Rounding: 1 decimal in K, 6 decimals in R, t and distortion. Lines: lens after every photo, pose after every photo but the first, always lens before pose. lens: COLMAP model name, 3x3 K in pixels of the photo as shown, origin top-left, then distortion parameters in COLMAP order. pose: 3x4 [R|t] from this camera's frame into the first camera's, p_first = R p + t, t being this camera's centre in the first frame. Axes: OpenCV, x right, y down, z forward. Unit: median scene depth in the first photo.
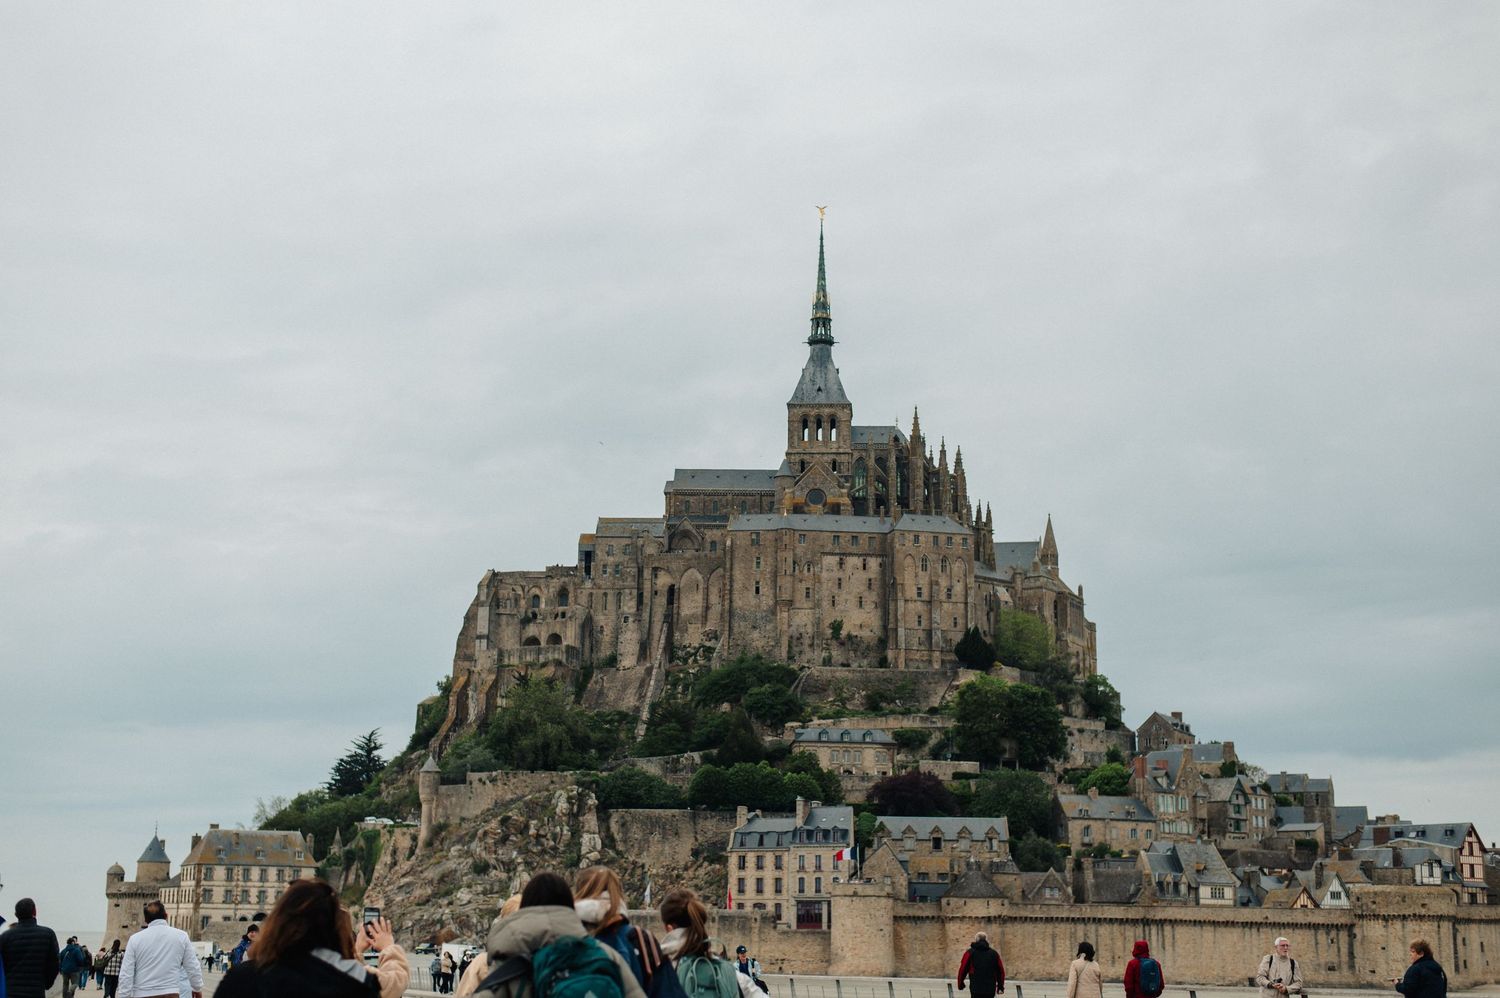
lens RADIAL K [[2150.4, 0, 745.3], [0, 2150.4, 506.2], [0, 0, 1]] dist [0.016966, 0.000000]
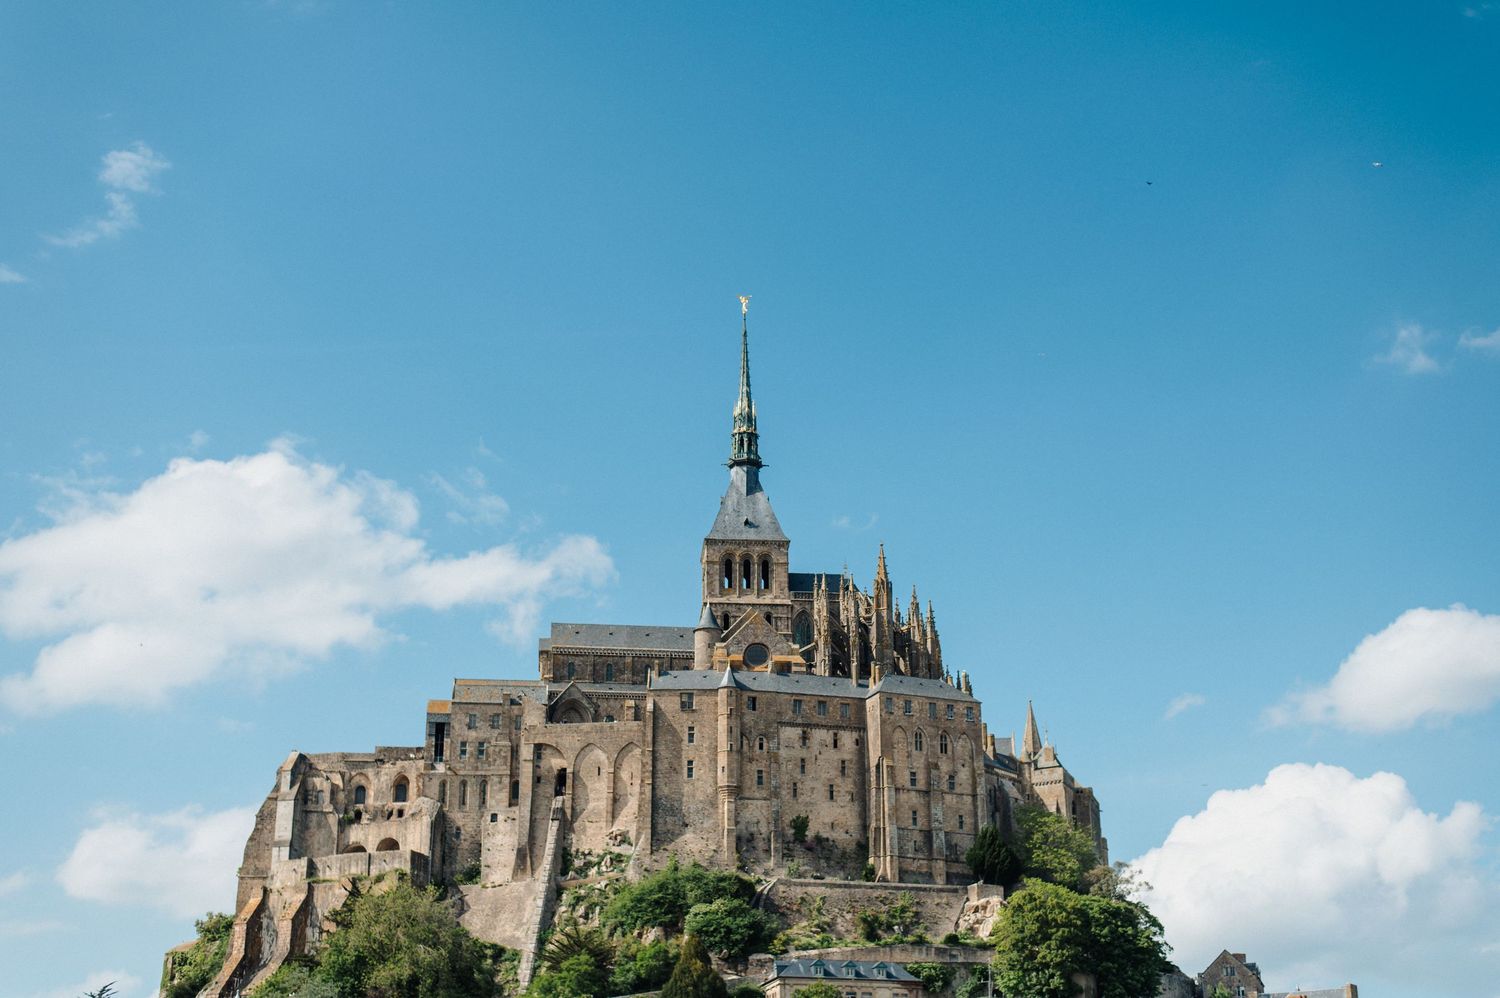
lens RADIAL K [[2150.4, 0, 751.4], [0, 2150.4, 496.4], [0, 0, 1]] dist [0.016966, 0.000000]
pose [[0.988105, 0.036655, 0.149350, -0.084367], [-0.013256, 0.987865, -0.154751, 0.058617], [-0.153210, 0.150930, 0.976600, 0.284594]]
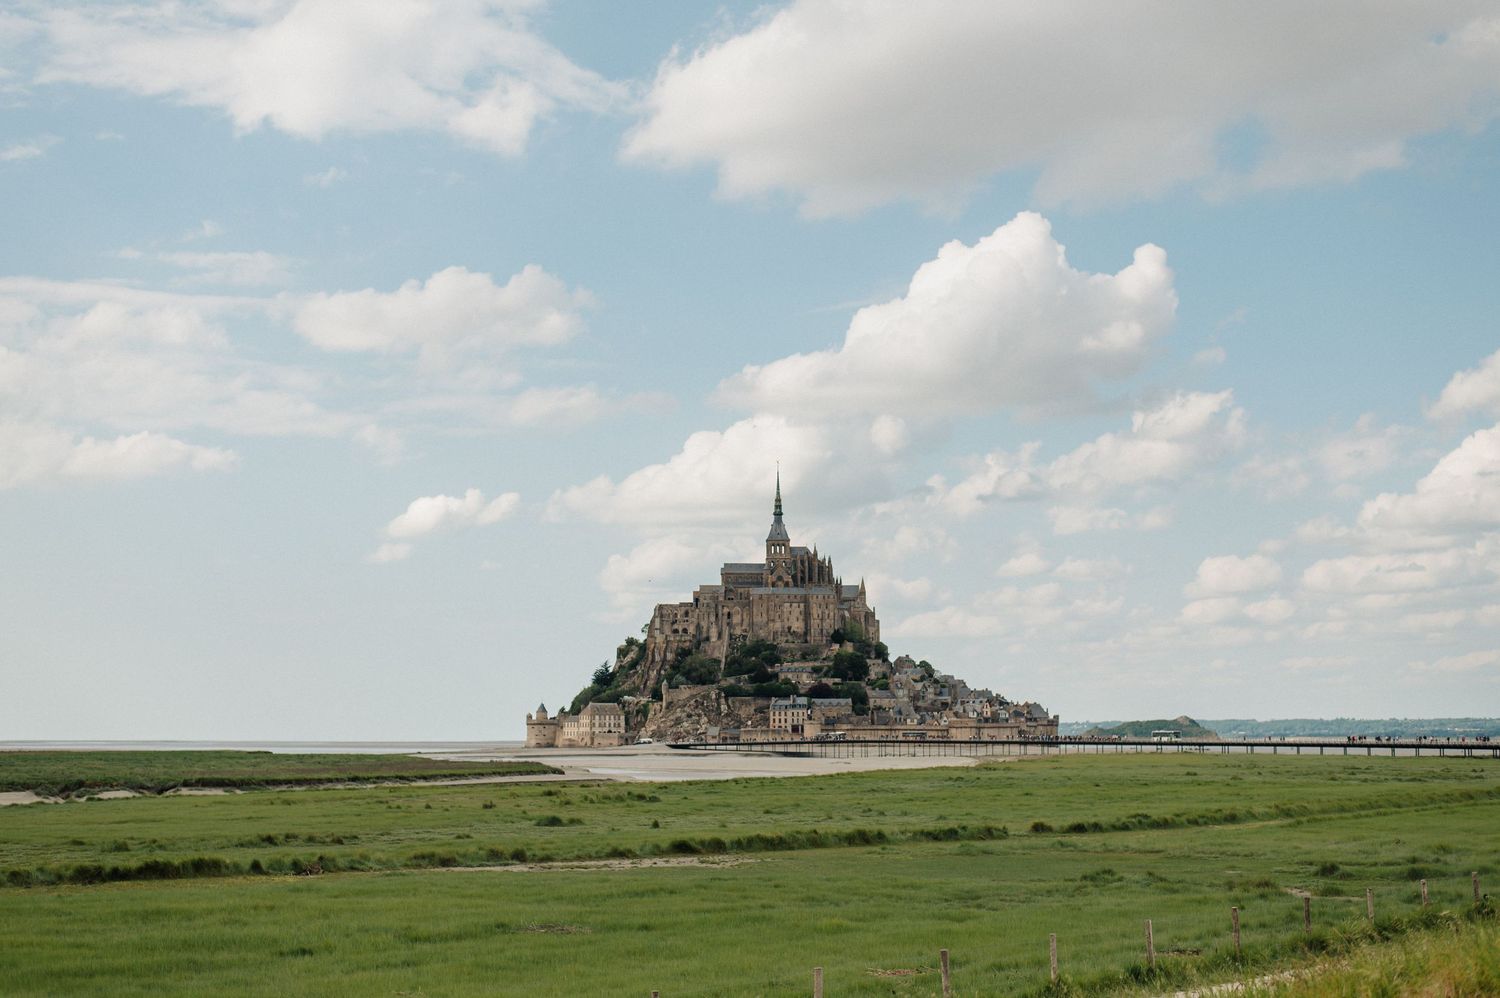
lens RADIAL K [[2150.4, 0, 750.6], [0, 2150.4, 496.8], [0, 0, 1]] dist [0.016966, 0.000000]
pose [[0.995352, -0.004423, 0.096205, -0.281529], [-0.003872, 0.996299, 0.085863, -0.361272], [-0.096229, -0.085836, 0.991651, -1.804183]]
